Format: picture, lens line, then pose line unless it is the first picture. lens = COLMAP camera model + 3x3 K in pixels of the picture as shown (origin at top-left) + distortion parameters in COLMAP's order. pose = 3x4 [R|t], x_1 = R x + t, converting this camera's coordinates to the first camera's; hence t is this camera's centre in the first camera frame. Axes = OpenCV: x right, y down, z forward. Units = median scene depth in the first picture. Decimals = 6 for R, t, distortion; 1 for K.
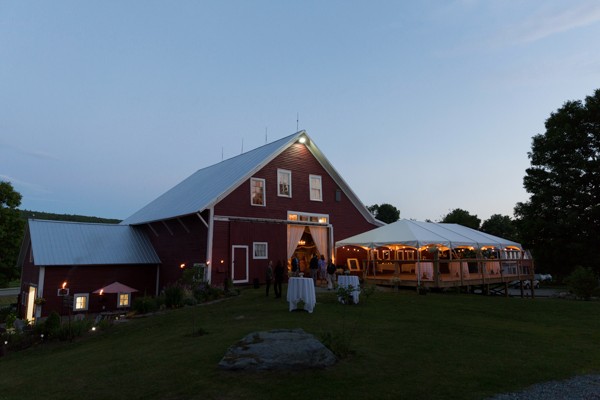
lens RADIAL K [[407.7, 0, 300.0], [0, 407.7, 200.0], [0, 0, 1]] dist [0.001003, 0.001565]
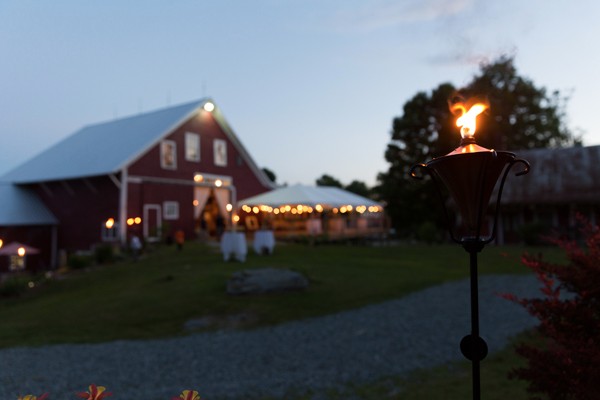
lens RADIAL K [[407.7, 0, 300.0], [0, 407.7, 200.0], [0, 0, 1]] dist [0.001003, 0.001565]
pose [[0.941868, 0.006180, 0.335927, -0.125204], [-0.038584, 0.995206, 0.089873, -0.010846], [-0.333761, -0.097610, 0.937591, -0.096566]]
